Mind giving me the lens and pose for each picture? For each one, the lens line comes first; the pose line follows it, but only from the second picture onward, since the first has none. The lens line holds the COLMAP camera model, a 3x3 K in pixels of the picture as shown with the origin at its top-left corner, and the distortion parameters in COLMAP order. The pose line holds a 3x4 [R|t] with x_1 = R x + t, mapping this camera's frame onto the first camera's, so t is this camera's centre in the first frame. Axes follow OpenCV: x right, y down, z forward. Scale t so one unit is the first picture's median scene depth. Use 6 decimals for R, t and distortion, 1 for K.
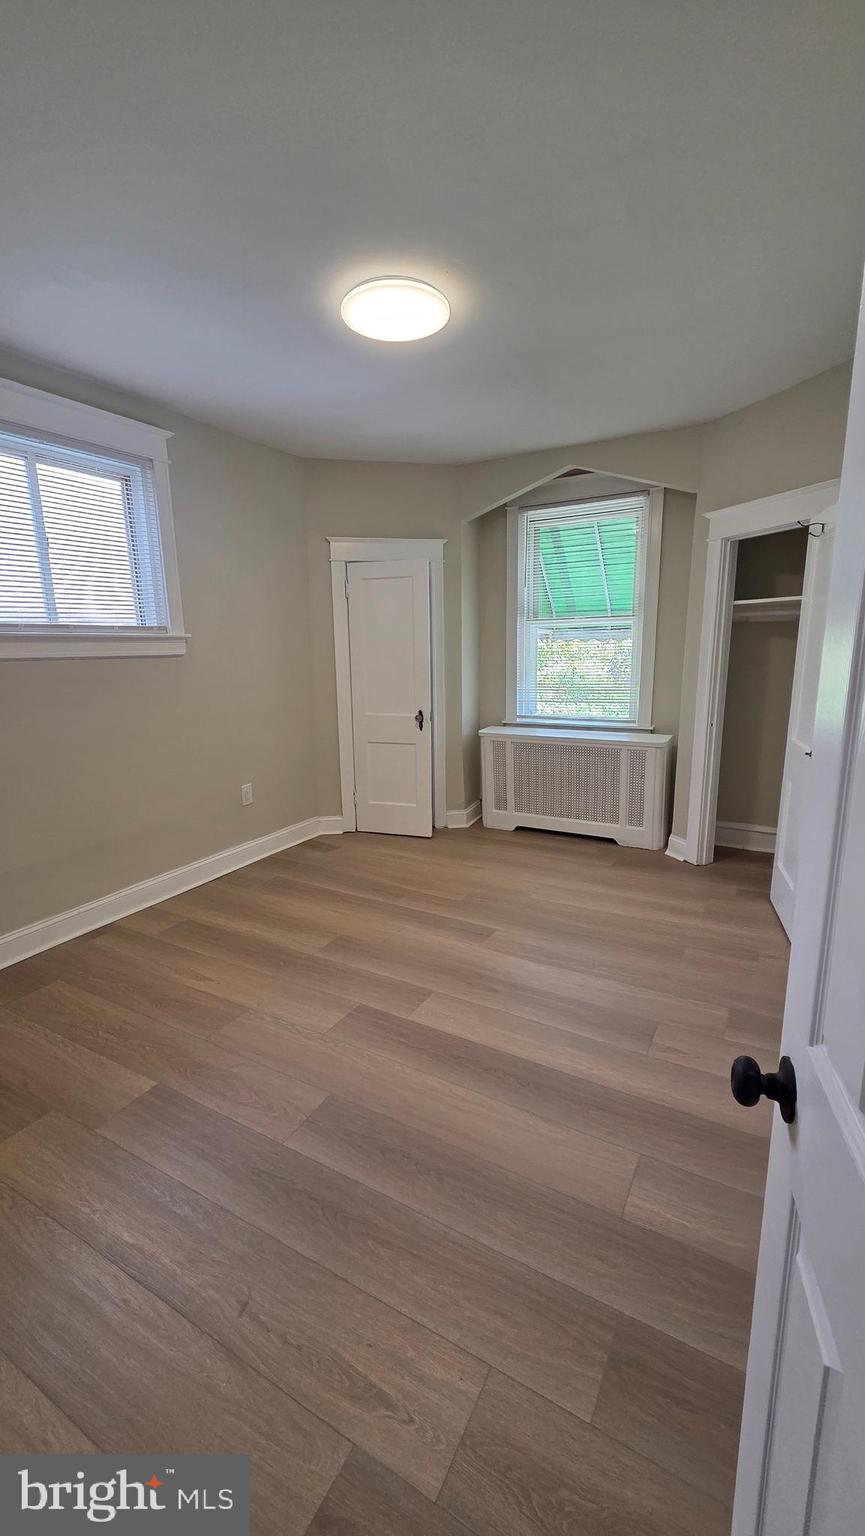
lens RADIAL K [[621.1, 0, 438.6], [0, 621.1, 758.1], [0, 0, 1]] dist [-0.000145, -0.000153]
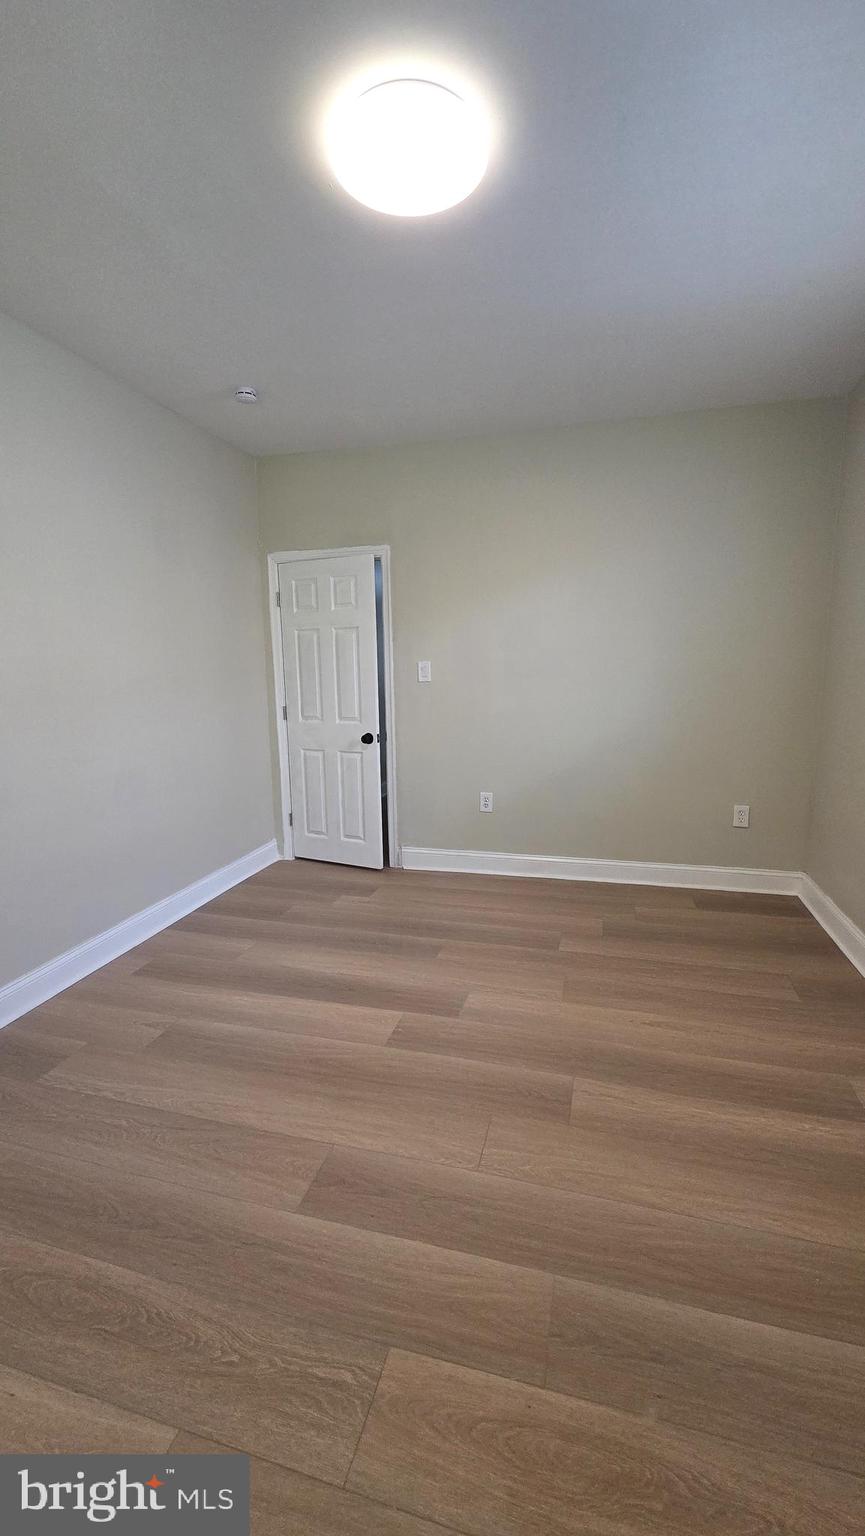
lens RADIAL K [[616.7, 0, 431.1], [0, 616.7, 772.8], [0, 0, 1]] dist [-0.001303, -0.000098]
pose [[-0.972880, 0.070285, -0.220375, 0.097250], [-0.007169, 0.943099, 0.332435, -0.279932], [0.231200, 0.324999, -0.917018, 1.759210]]
